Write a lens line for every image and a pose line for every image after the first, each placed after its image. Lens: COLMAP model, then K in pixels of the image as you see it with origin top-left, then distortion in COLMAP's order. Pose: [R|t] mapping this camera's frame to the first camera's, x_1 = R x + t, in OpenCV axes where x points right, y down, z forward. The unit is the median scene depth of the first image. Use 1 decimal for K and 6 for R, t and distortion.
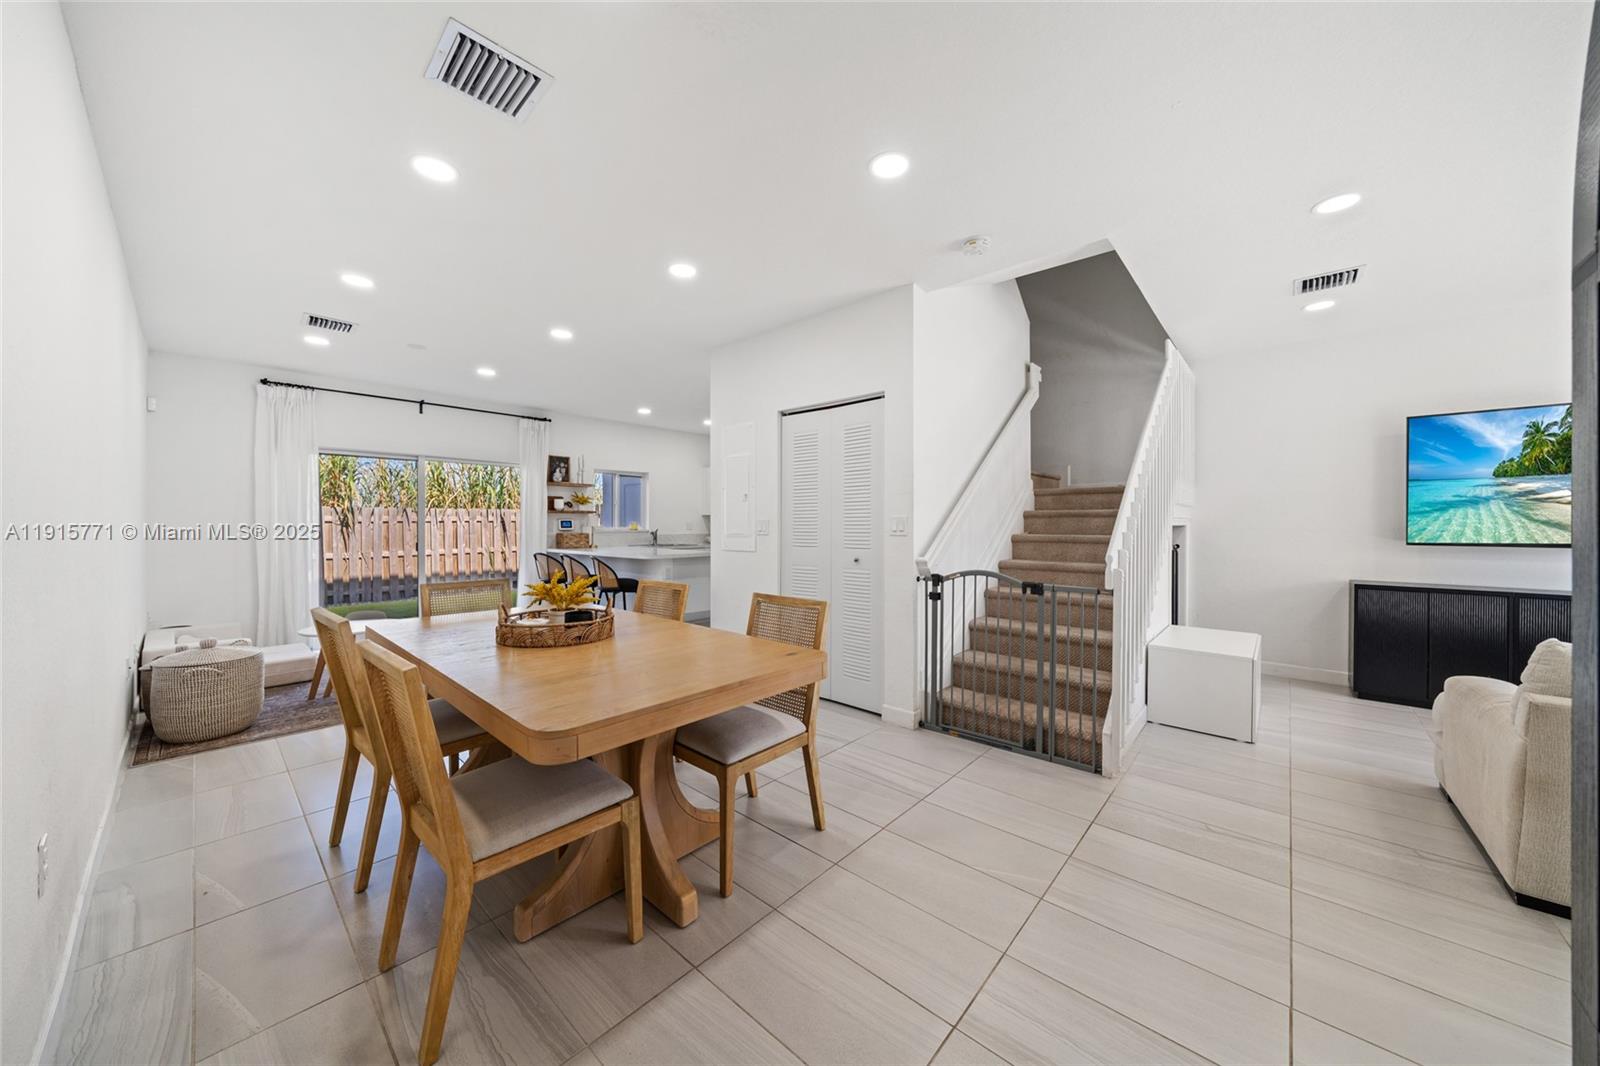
lens RADIAL K [[547.7, 0, 799.9], [0, 547.7, 524.9], [0, 0, 1]] dist [-0.004973, -0.000446]
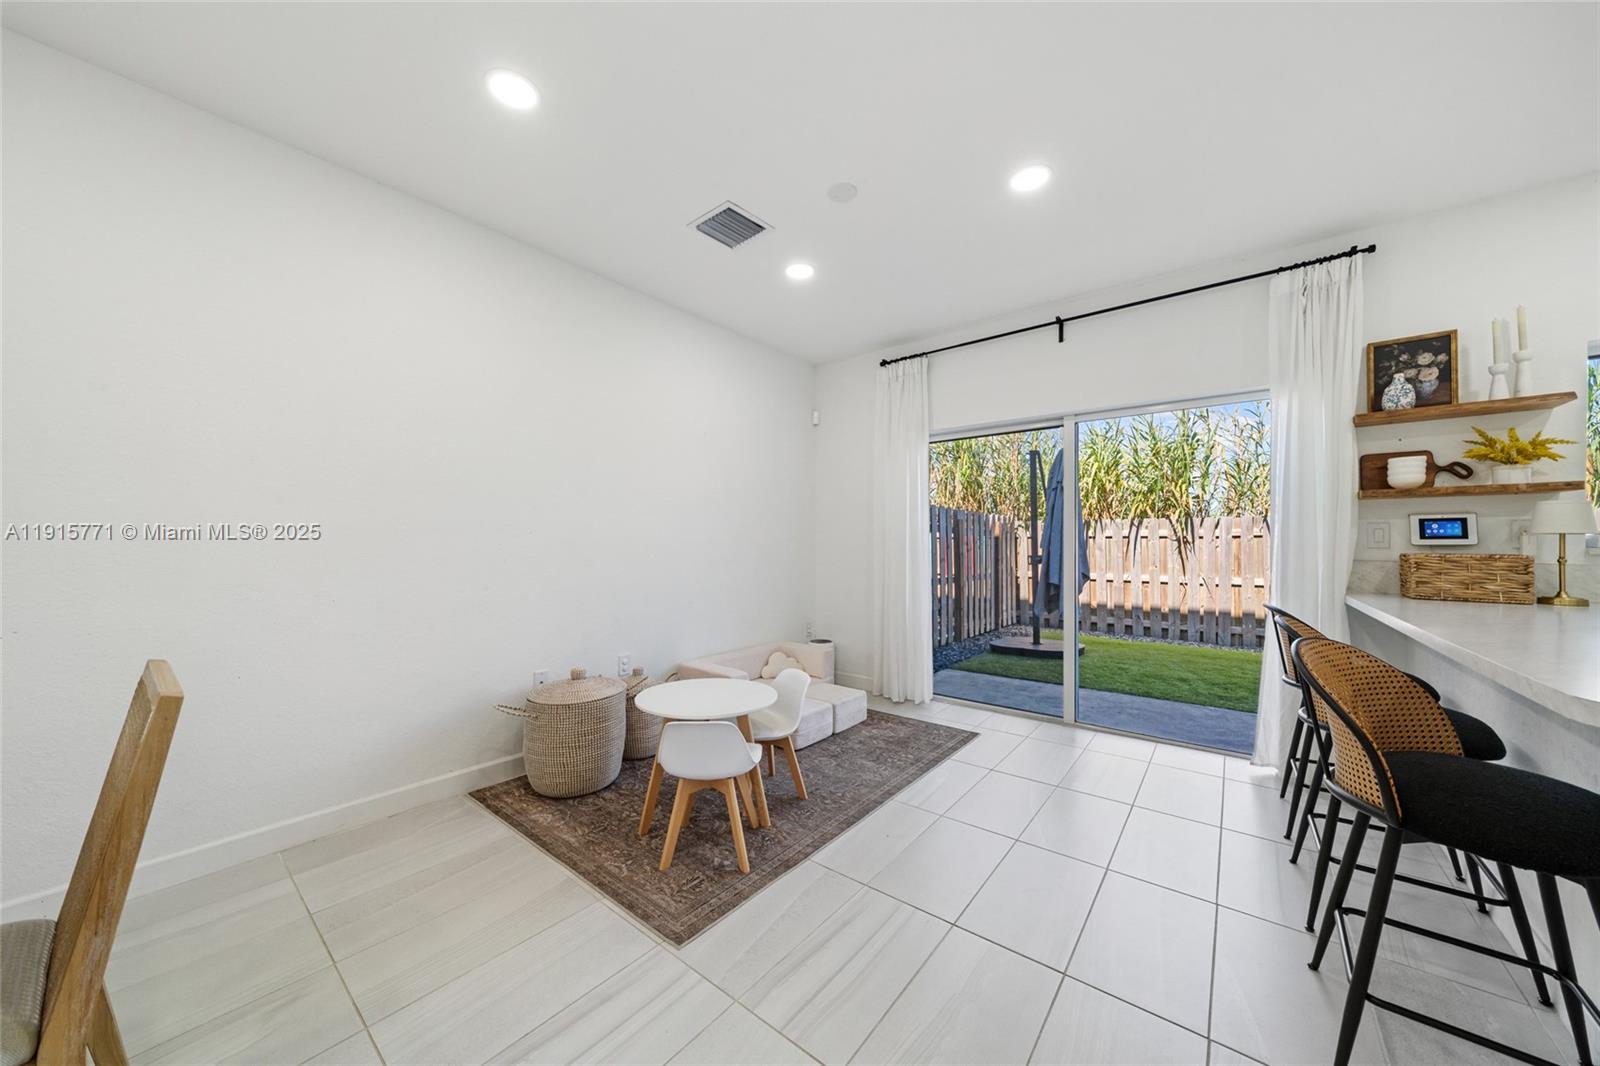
lens RADIAL K [[547.7, 0, 804.1], [0, 547.7, 542.9], [0, 0, 1]] dist [-0.004973, -0.000446]
pose [[0.054966, -0.003995, -0.998480, -0.150887], [-0.000909, 0.999991, -0.004051, 0.013153], [0.998488, 0.001130, 0.054962, 0.805293]]
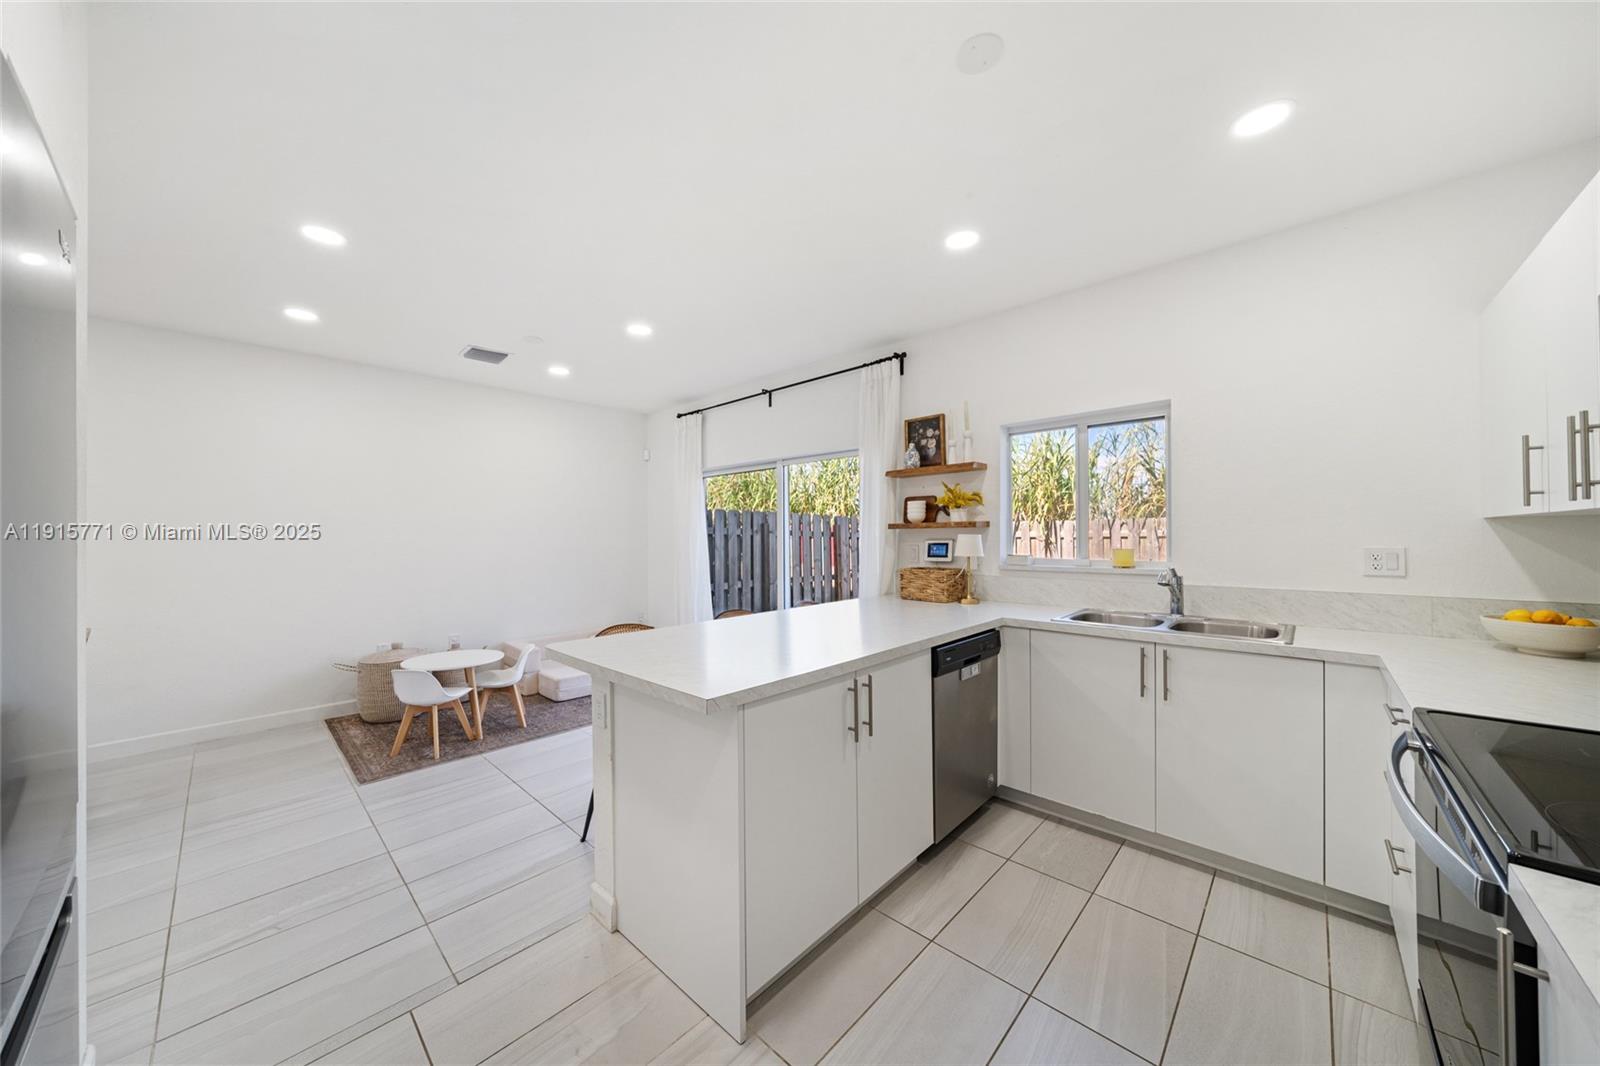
lens RADIAL K [[547.7, 0, 805.0], [0, 547.7, 532.6], [0, 0, 1]] dist [-0.004973, -0.000446]
pose [[-0.025830, -0.008374, -0.999631, 0.102586], [0.006936, 0.999939, -0.008556, -0.019278], [0.999642, -0.007154, -0.025771, 1.236701]]
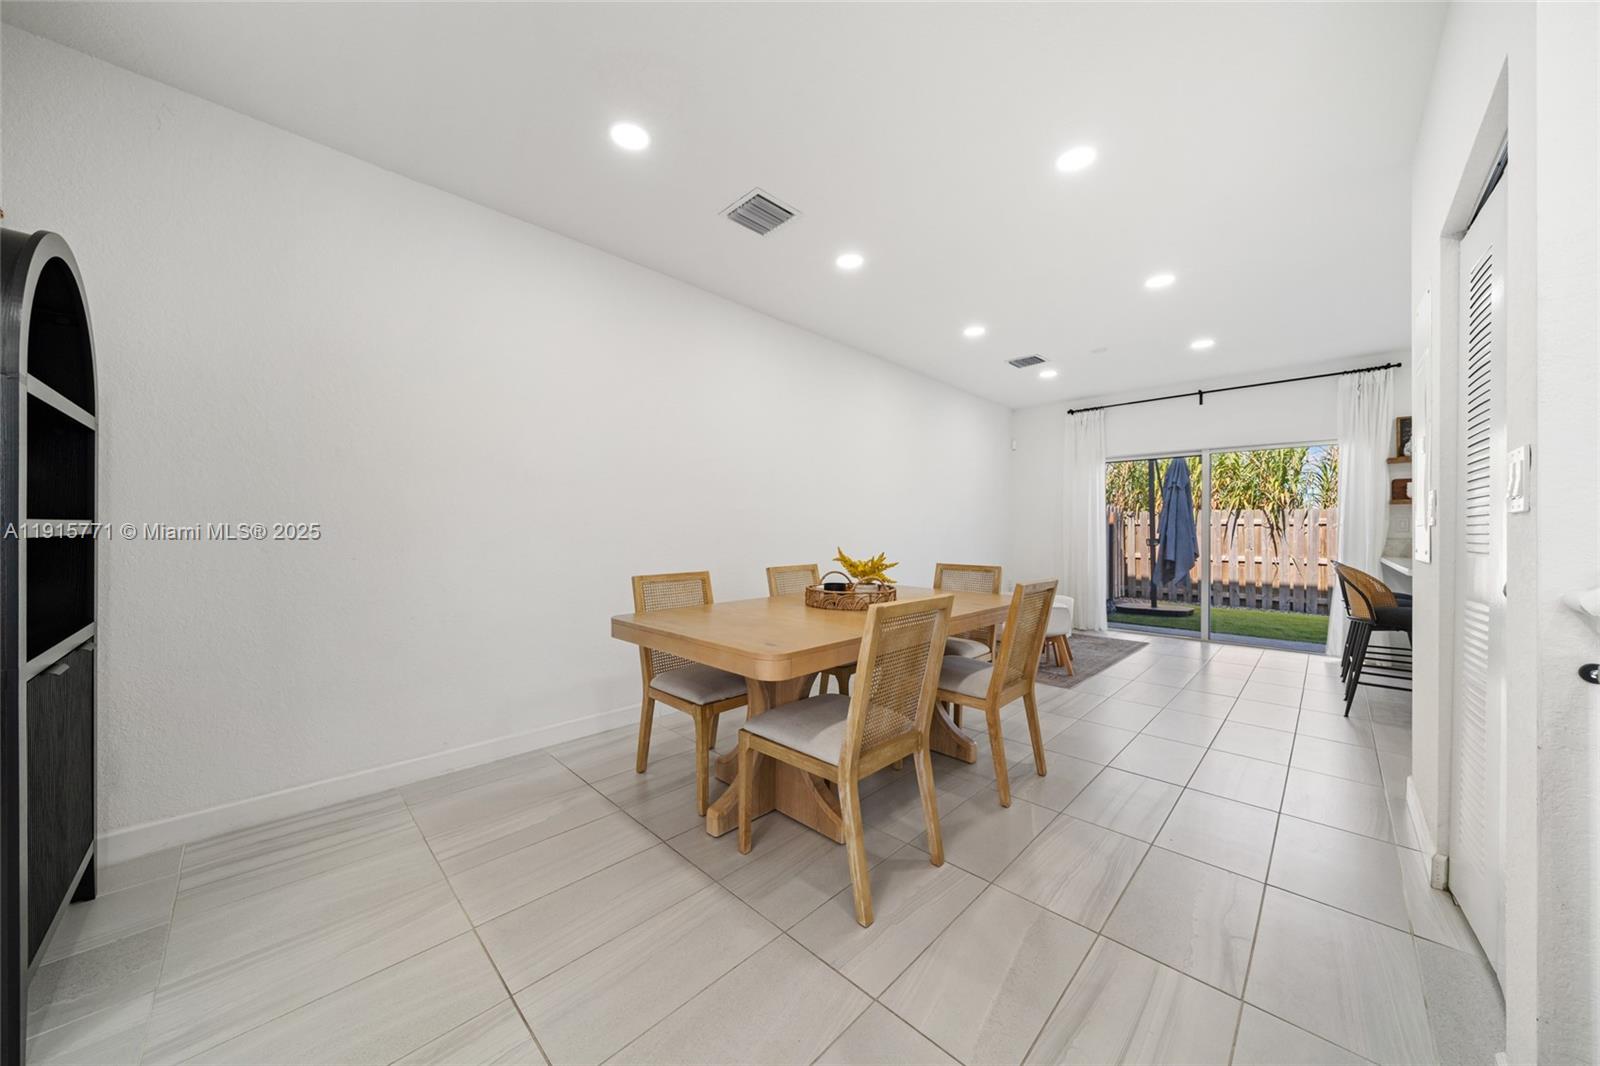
lens RADIAL K [[547.7, 0, 796.7], [0, 547.7, 532.3], [0, 0, 1]] dist [-0.004973, -0.000446]
pose [[-0.050463, 0.001111, -0.998725, 0.324457], [-0.004946, 0.999987, 0.001362, 0.020343], [0.998714, 0.005009, -0.050457, 0.408602]]
